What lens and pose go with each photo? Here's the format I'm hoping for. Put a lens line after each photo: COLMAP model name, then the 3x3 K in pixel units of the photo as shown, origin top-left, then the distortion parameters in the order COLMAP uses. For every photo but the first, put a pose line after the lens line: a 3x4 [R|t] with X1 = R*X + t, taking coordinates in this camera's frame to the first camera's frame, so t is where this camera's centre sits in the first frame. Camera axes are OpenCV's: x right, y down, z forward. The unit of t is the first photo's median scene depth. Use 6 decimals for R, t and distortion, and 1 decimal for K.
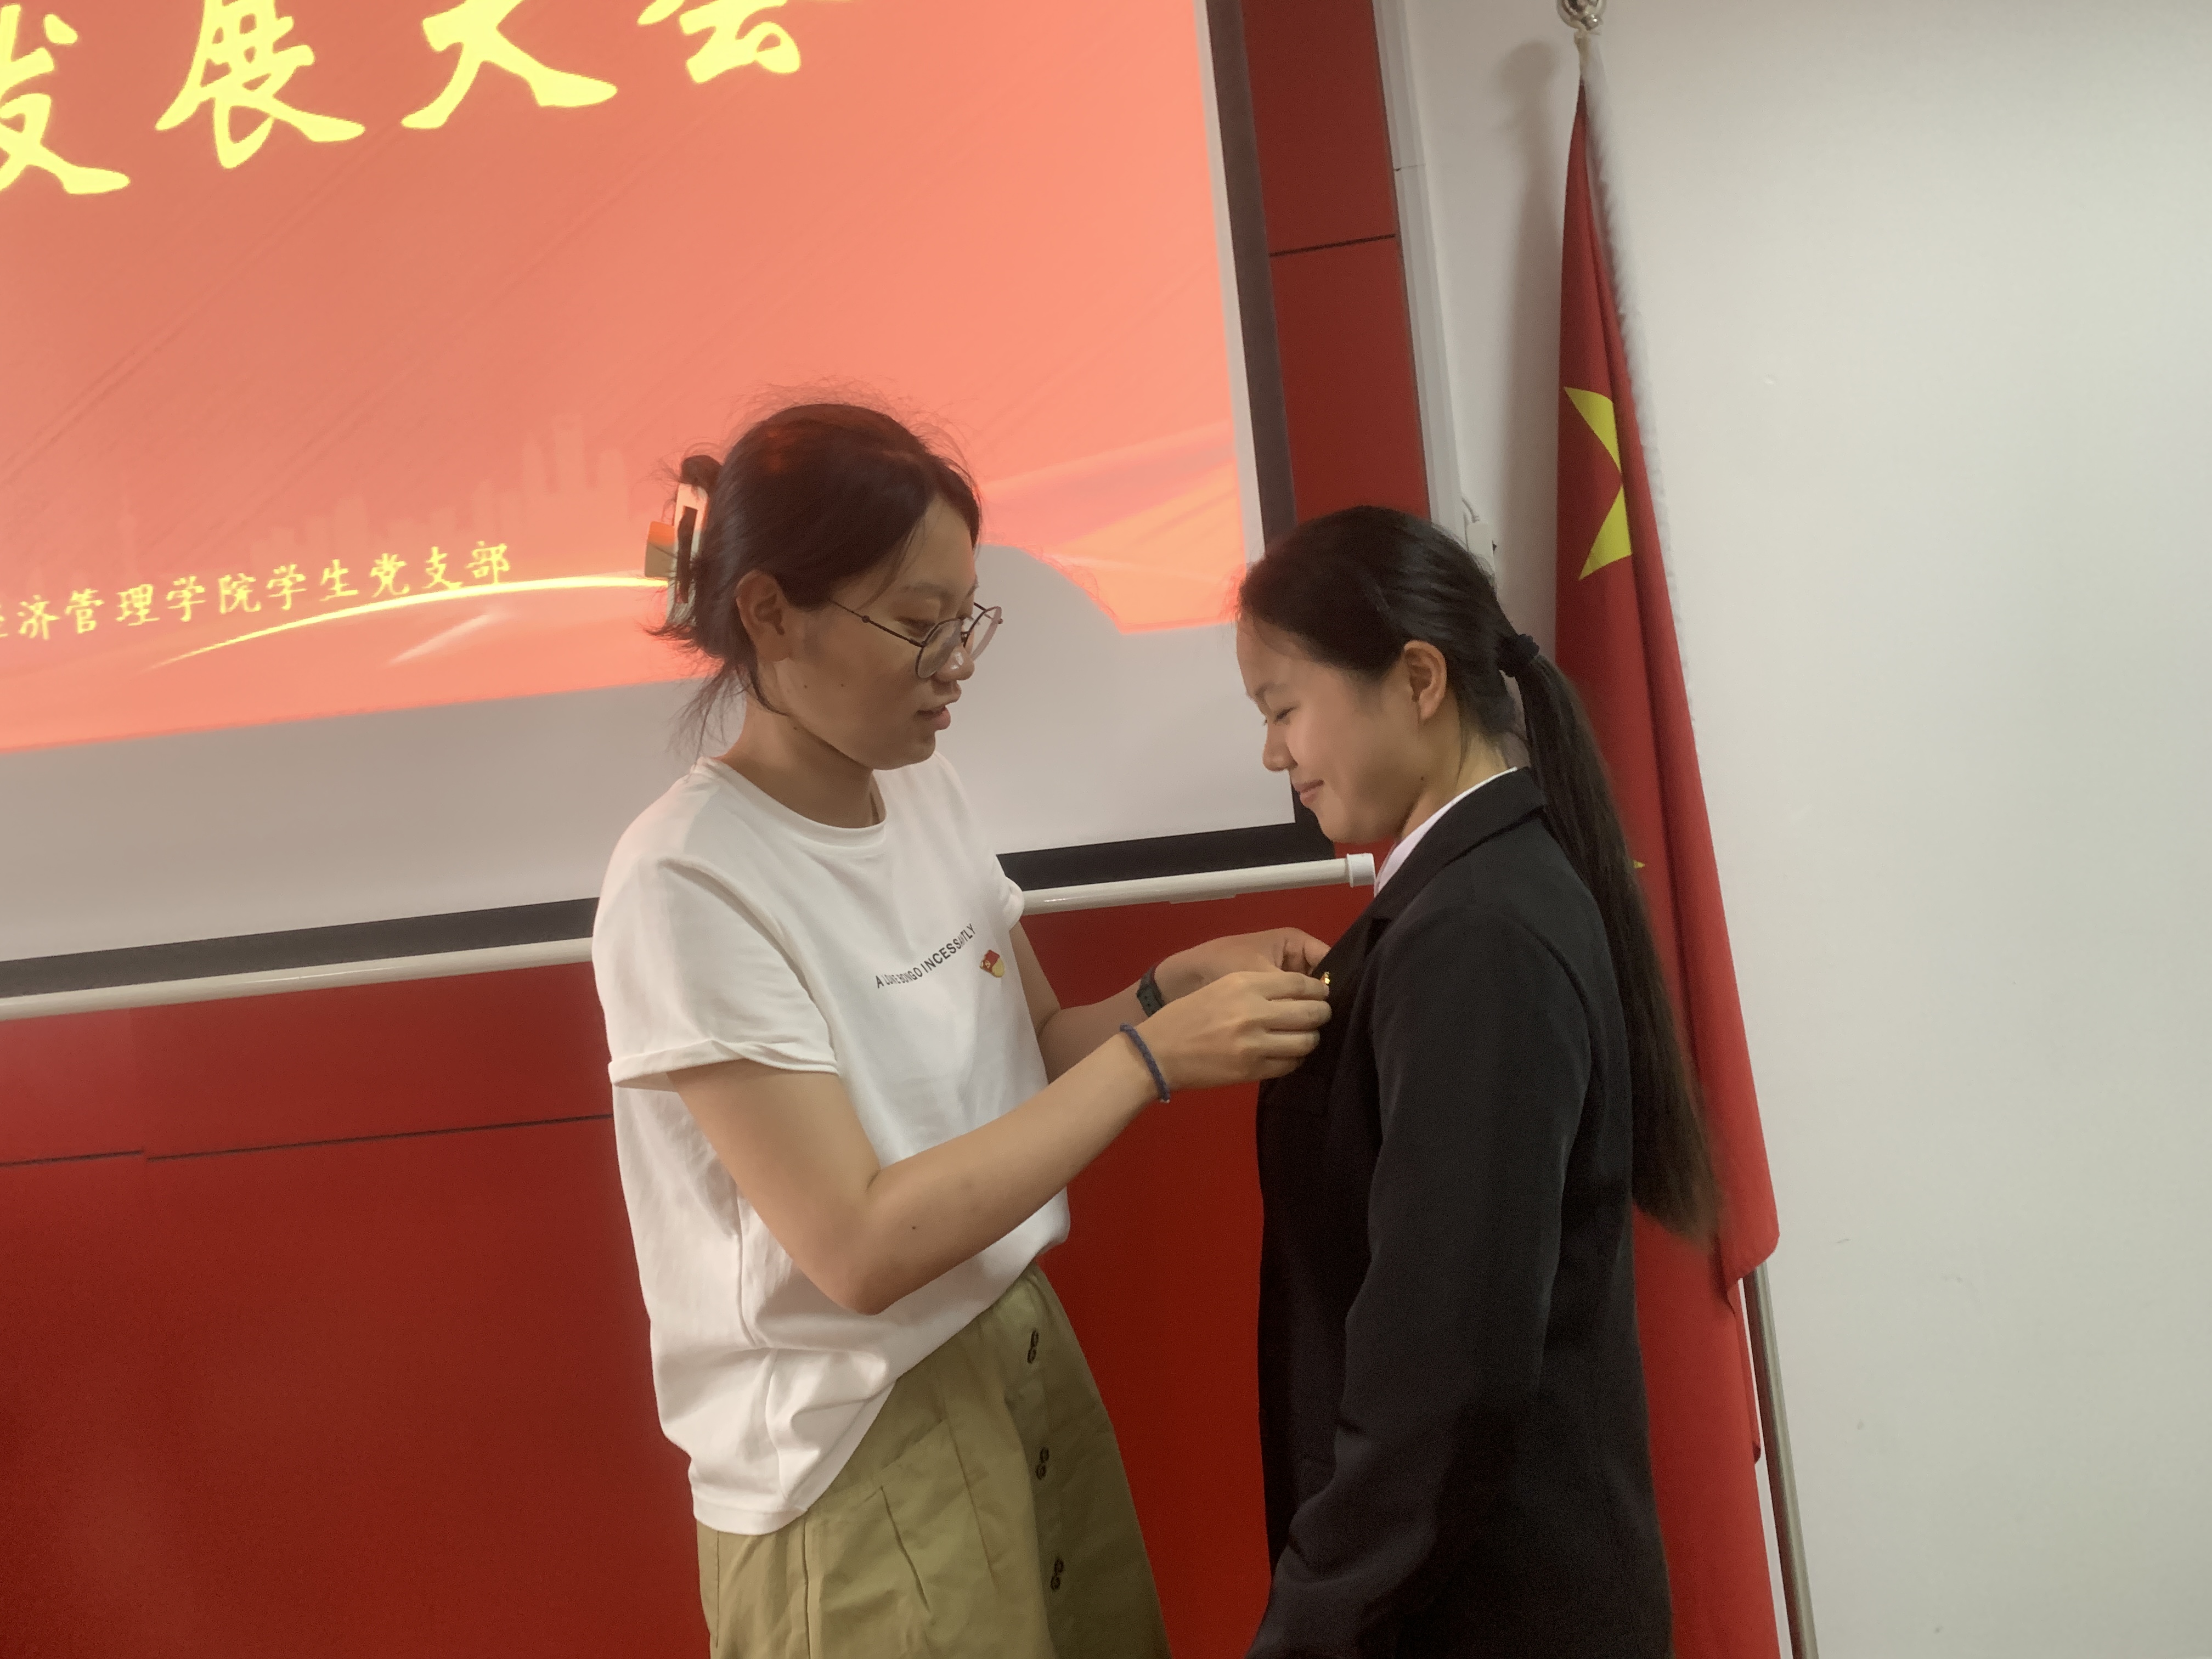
lens RADIAL K [[1679.1, 0, 1114.1], [0, 1679.1, 818.5], [0, 0, 1]] dist [0.114289, -0.291657]
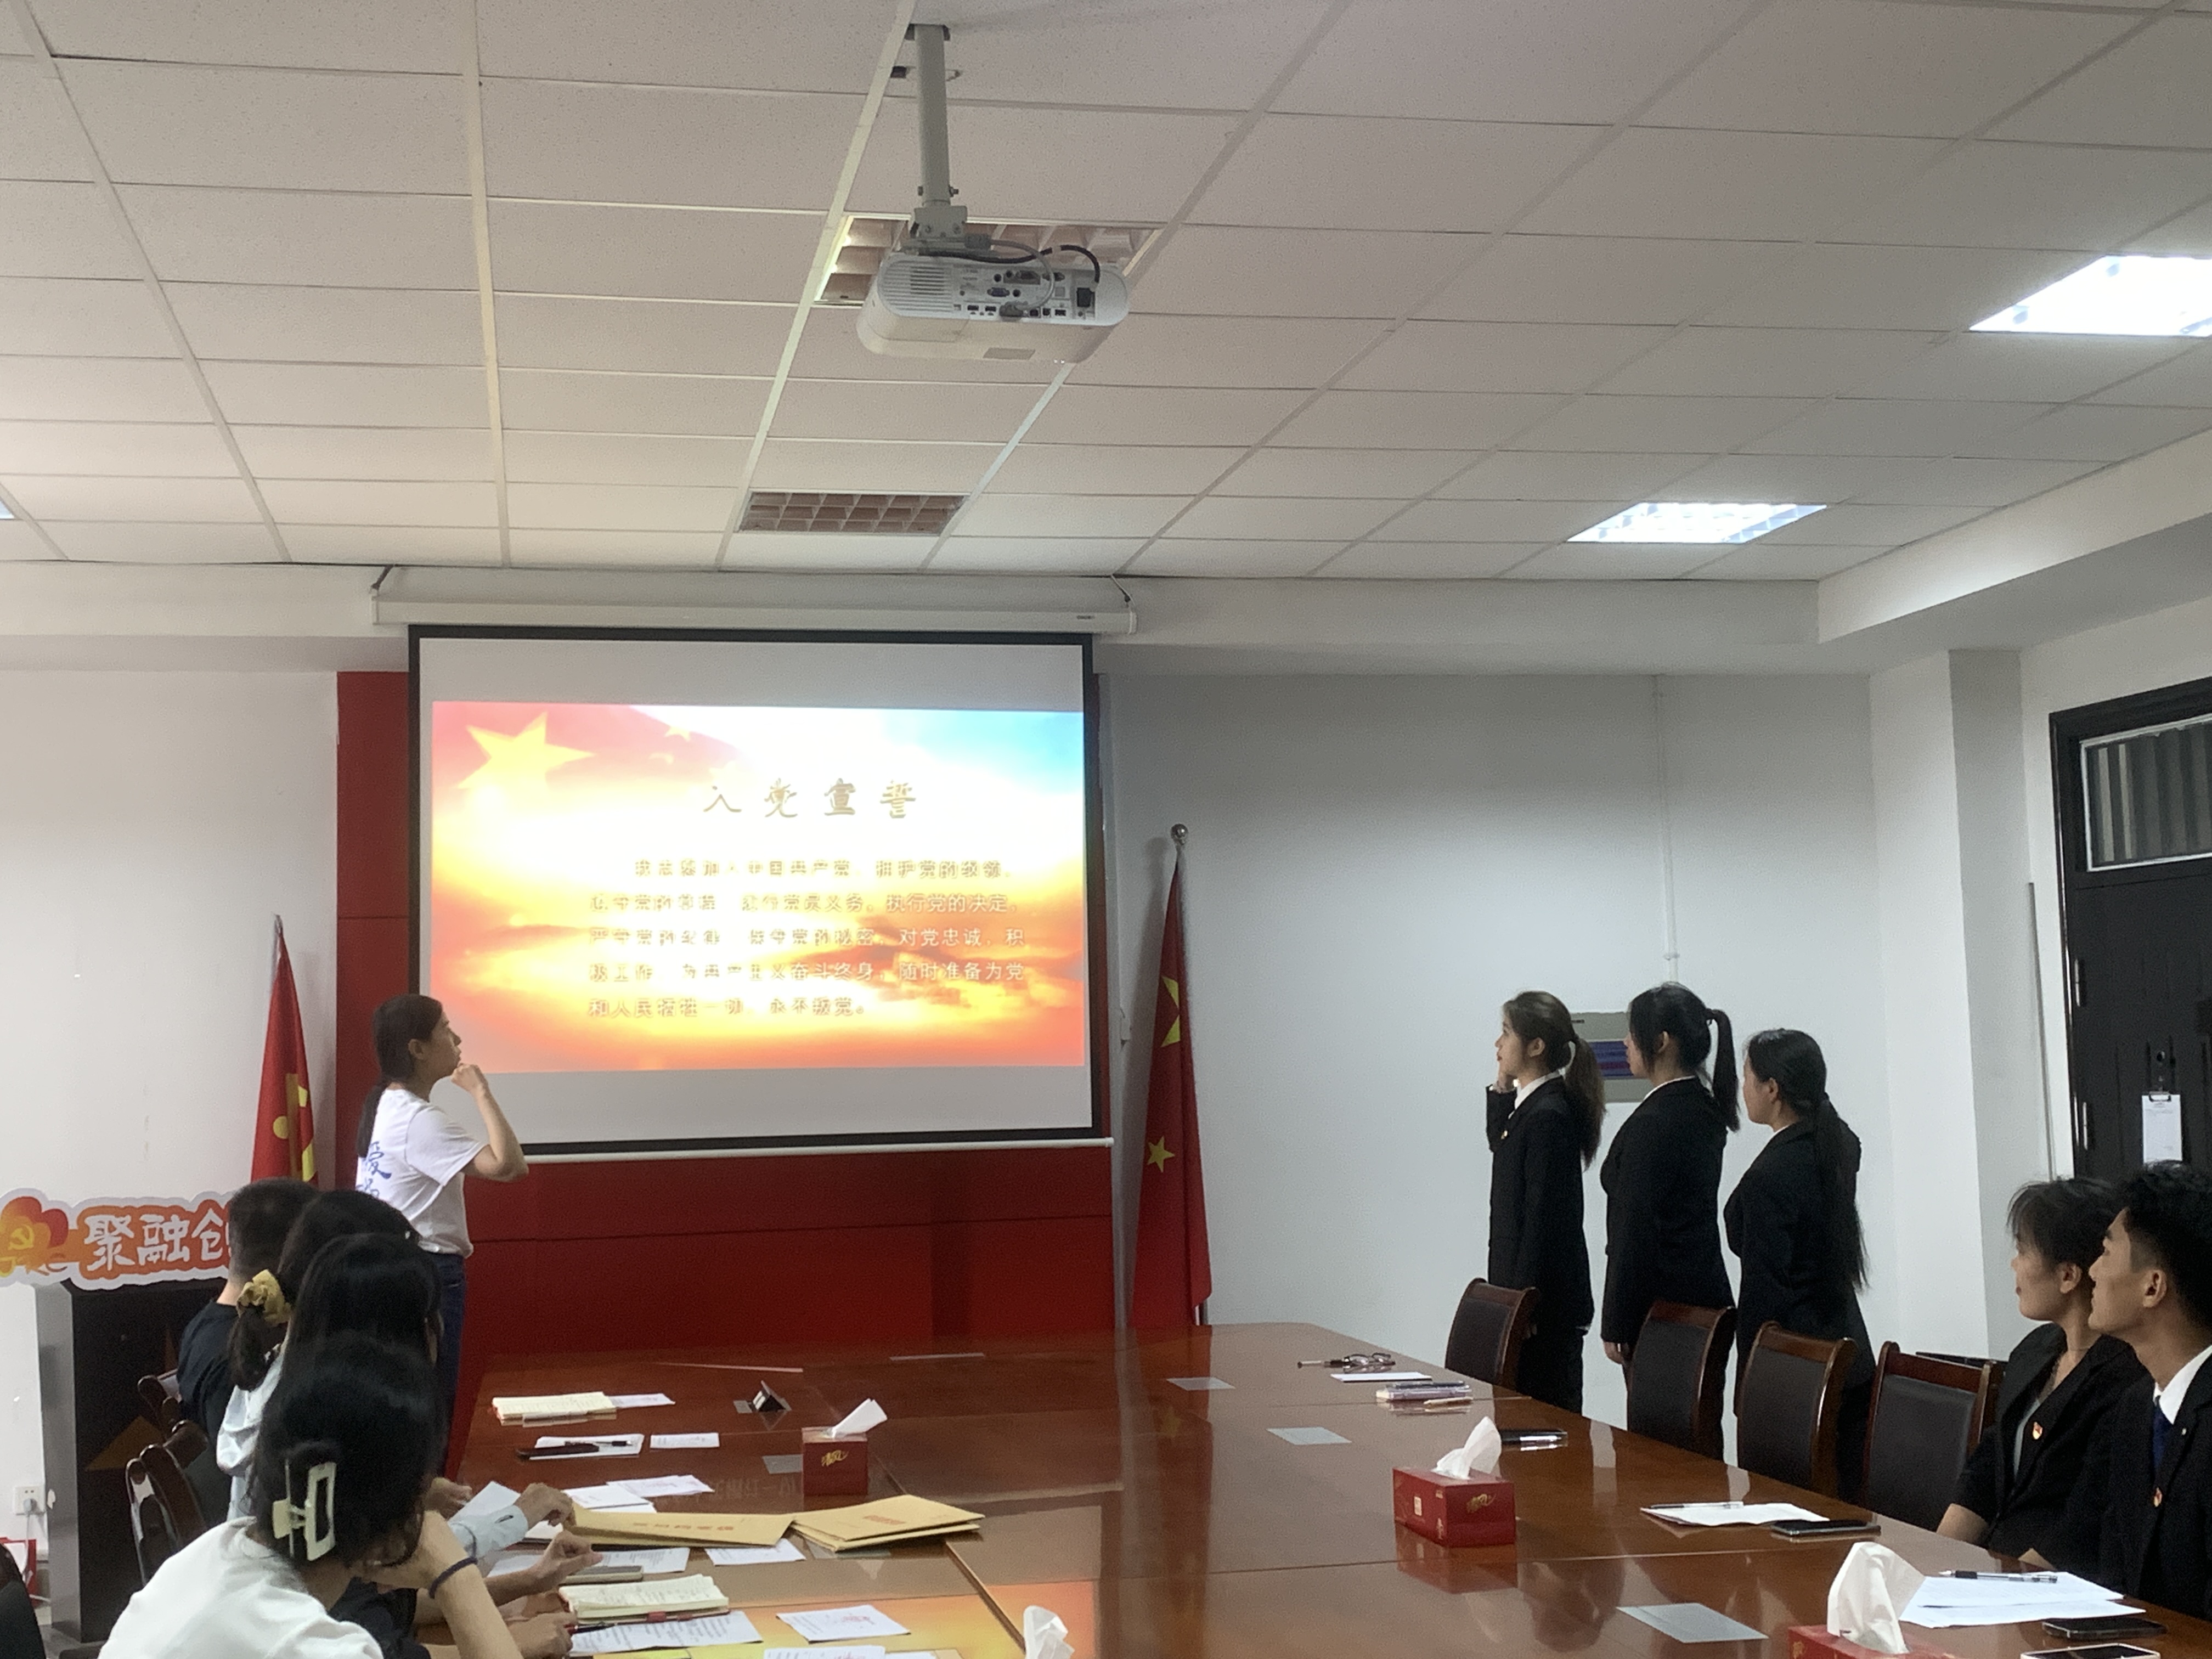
lens RADIAL K [[2867.3, 0, 1106.0], [0, 2867.3, 829.5], [0, 0, 1]] dist [0.147391, -0.485965]
pose [[0.948732, 0.112971, 0.295203, -1.510091], [-0.079618, 0.989246, -0.122695, 0.108136], [-0.305889, 0.092902, 0.947524, -4.205991]]
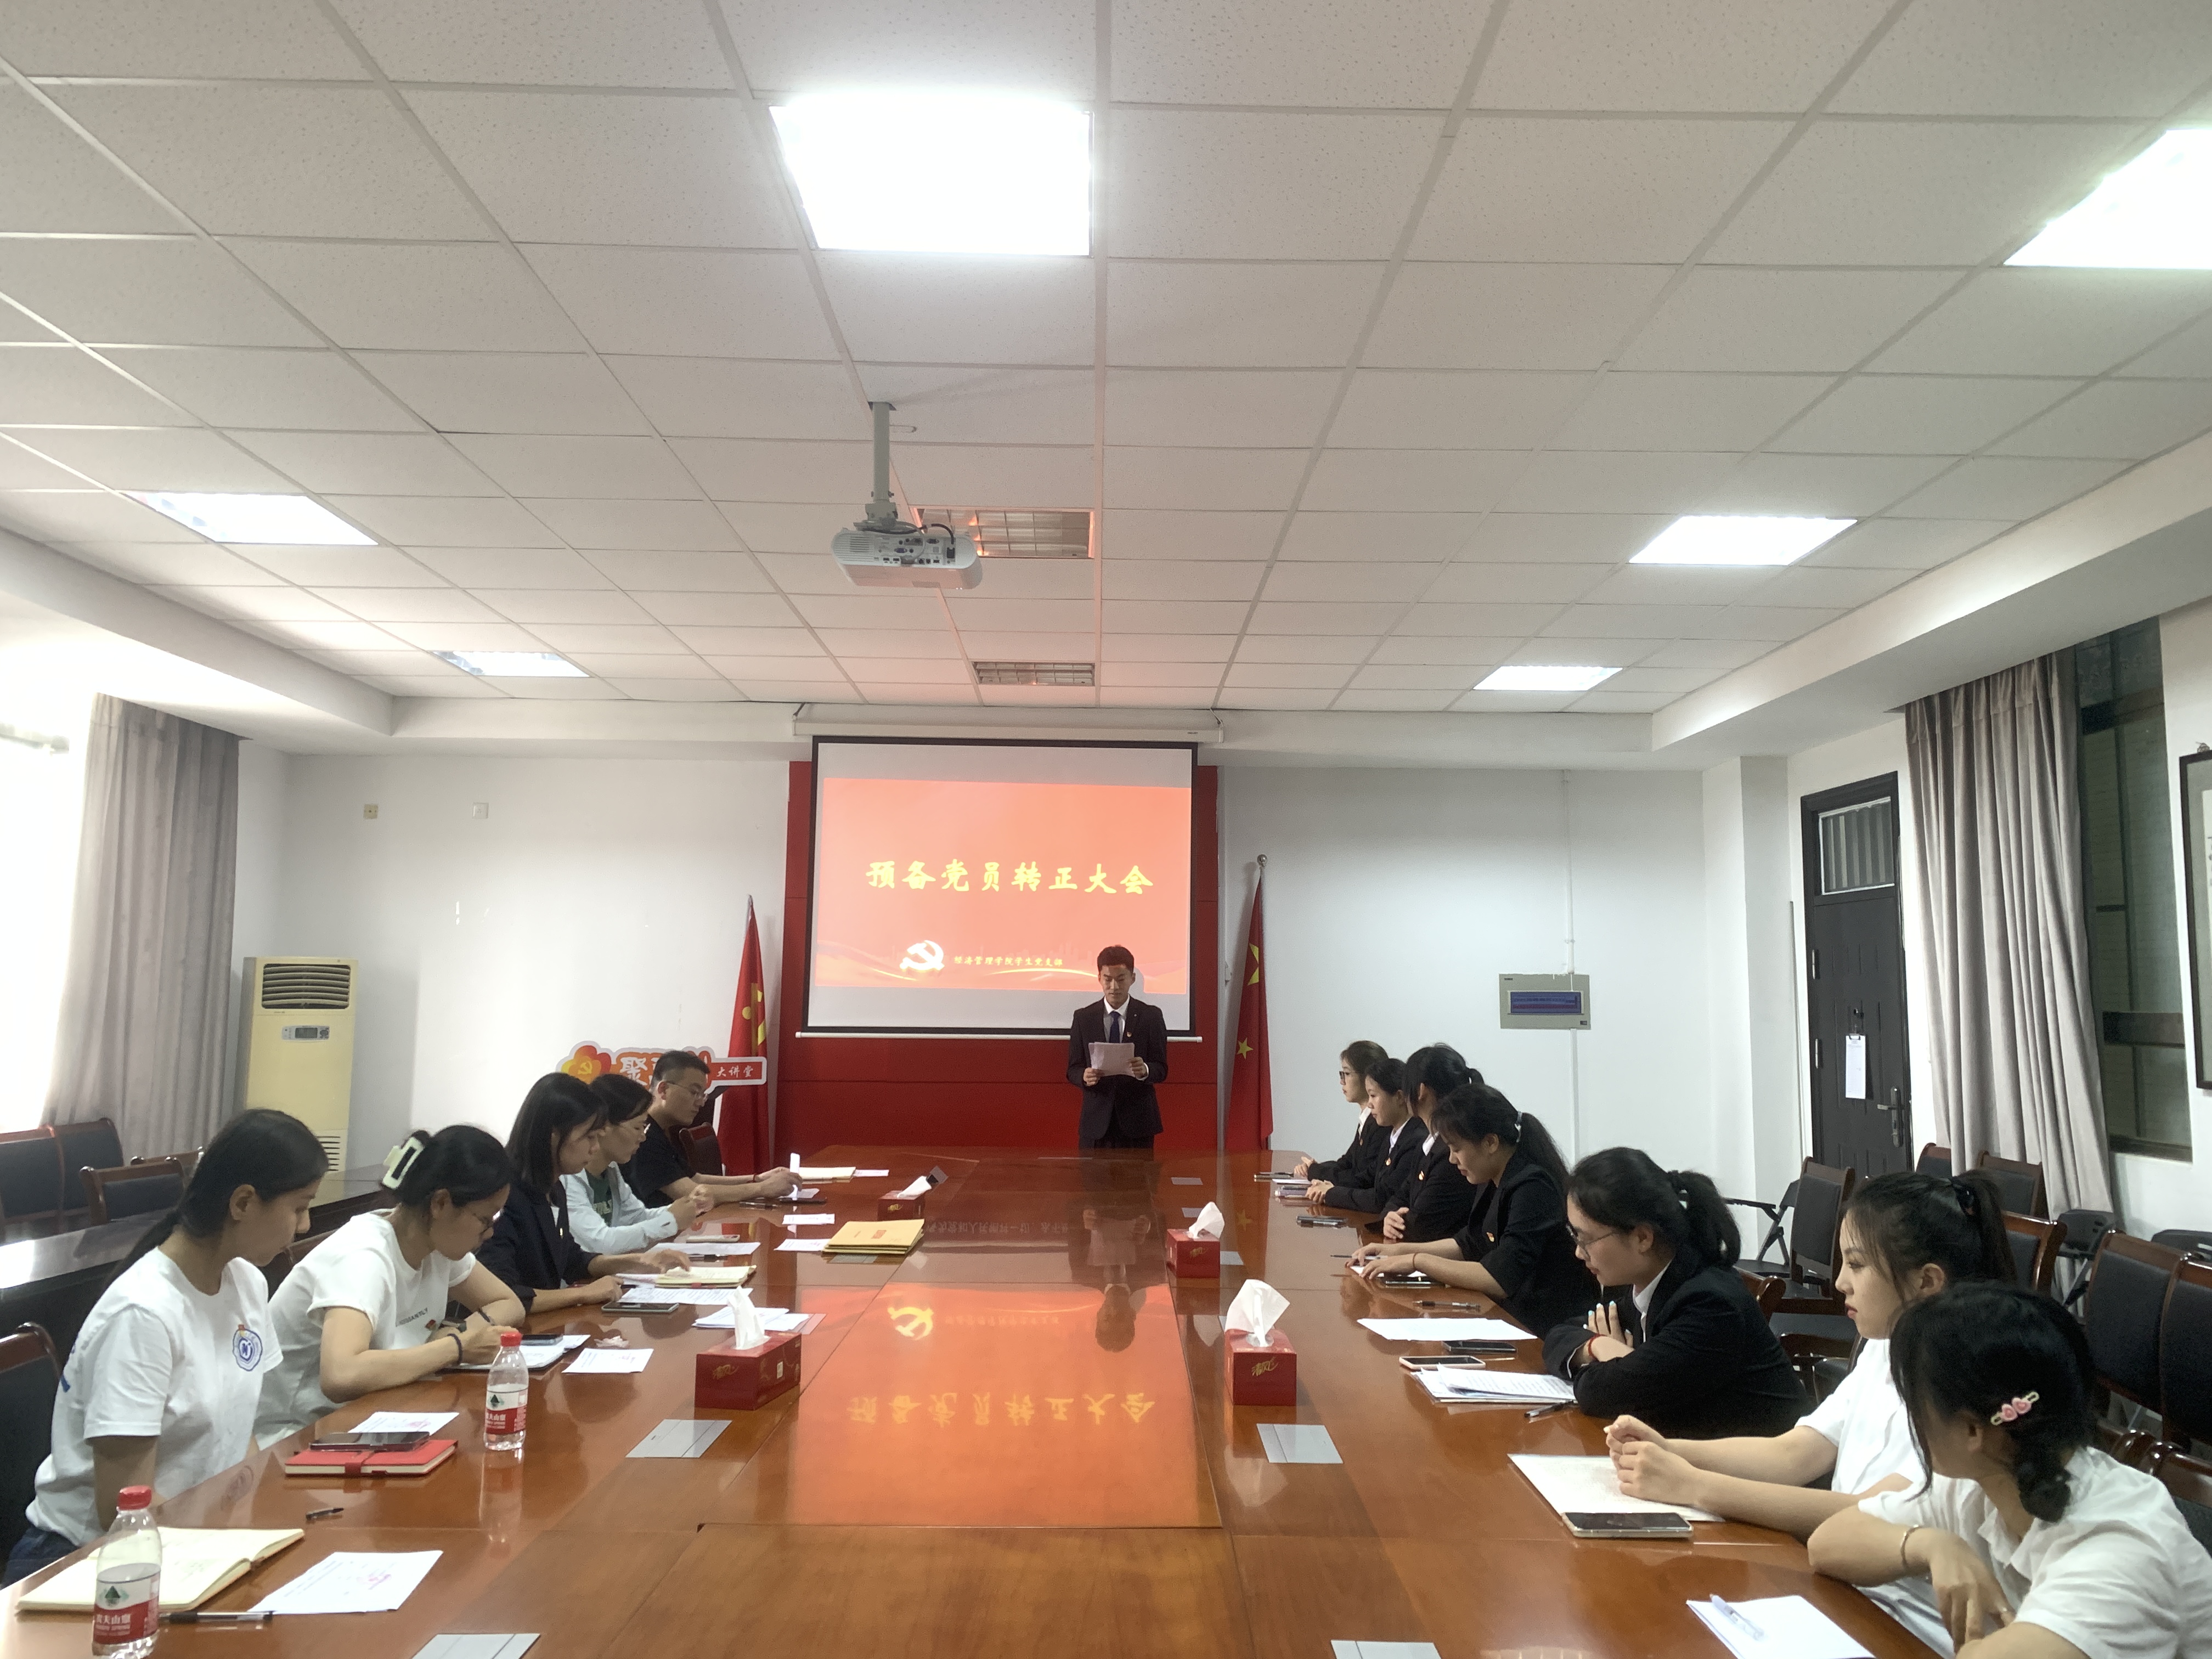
lens RADIAL K [[1679.1, 0, 1114.1], [0, 1679.1, 818.5], [0, 0, 1]] dist [0.114289, -0.291657]
pose [[0.984377, 0.134328, 0.113833, -0.836698], [-0.119716, 0.984687, -0.126724, 0.046655], [-0.129113, 0.111116, 0.985385, -4.412810]]
